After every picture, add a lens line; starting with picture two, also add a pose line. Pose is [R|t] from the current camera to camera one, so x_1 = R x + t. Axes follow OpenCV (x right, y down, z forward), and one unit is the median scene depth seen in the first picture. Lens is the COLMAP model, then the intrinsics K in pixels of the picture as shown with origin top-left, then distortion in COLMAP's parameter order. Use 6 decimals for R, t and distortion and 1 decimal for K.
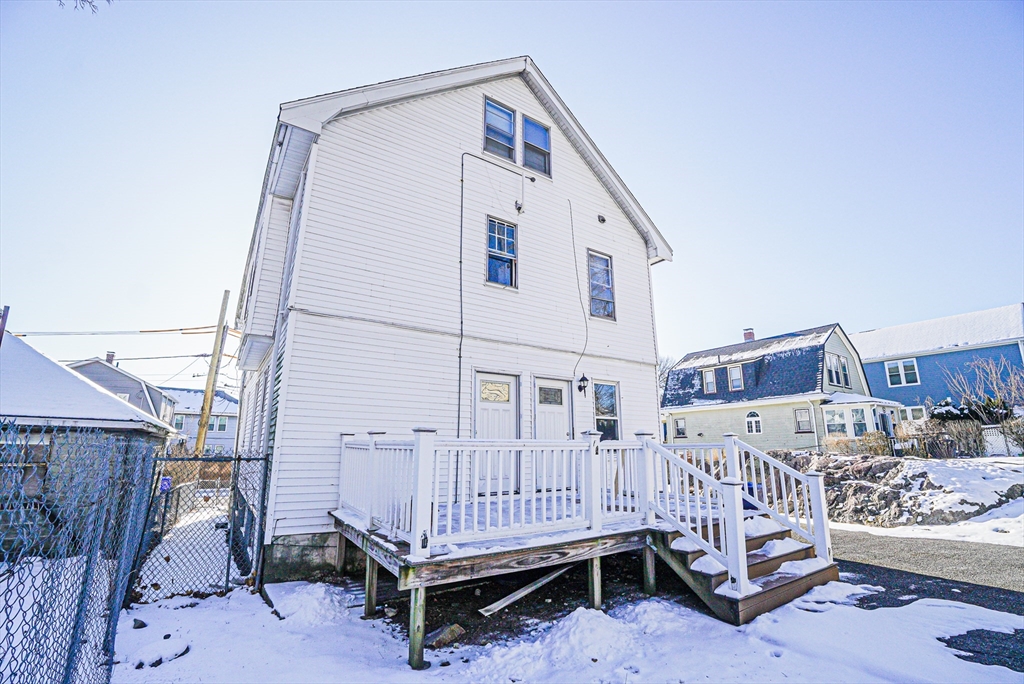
lens RADIAL K [[447.3, 0, 511.4], [0, 447.3, 343.4], [0, 0, 1]] dist [-0.066311, 0.012482]
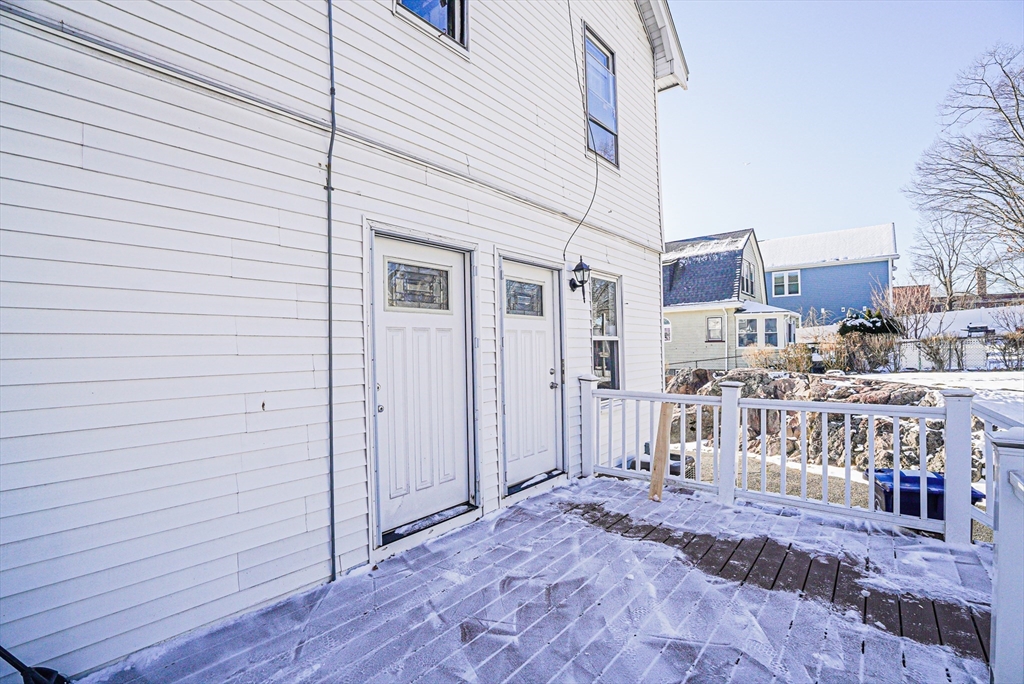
lens RADIAL K [[447.3, 0, 511.4], [0, 447.3, 341.5], [0, 0, 1]] dist [-0.066311, 0.012482]
pose [[0.962696, -0.010945, 0.270363, -0.055187], [-0.047306, 0.976985, 0.207995, 0.055510], [-0.266417, -0.213025, 0.940022, 0.472266]]
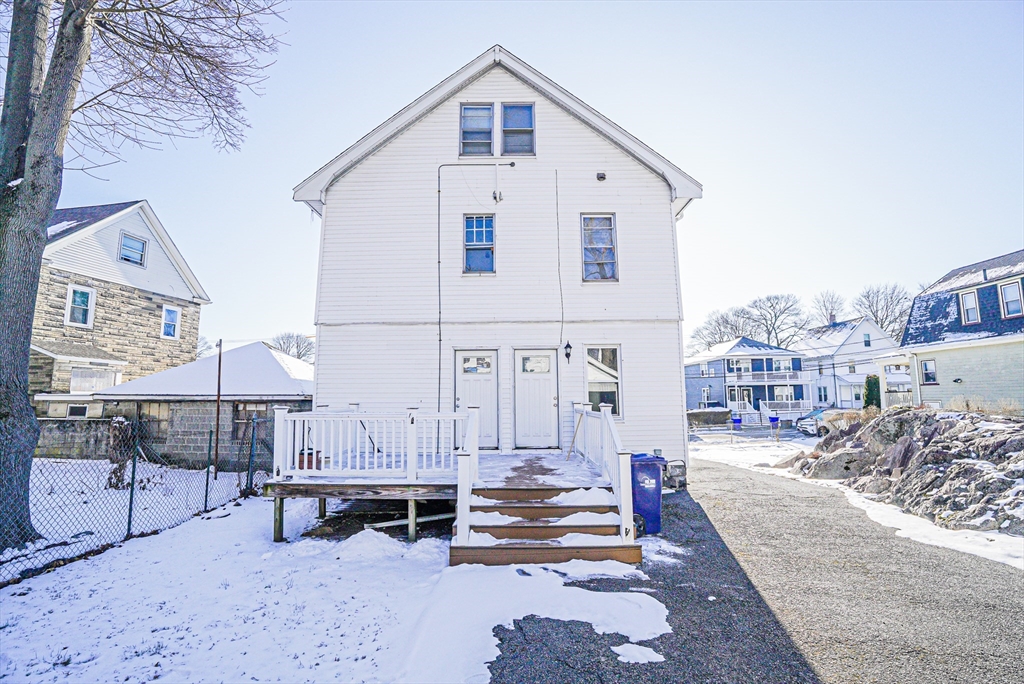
lens RADIAL K [[447.3, 0, 513.8], [0, 447.3, 342.7], [0, 0, 1]] dist [-0.066311, 0.012482]
pose [[0.828886, -0.075035, -0.554362, 0.590770], [0.136228, 0.988206, 0.069932, -0.017622], [0.542577, -0.133485, 0.829333, 0.056343]]
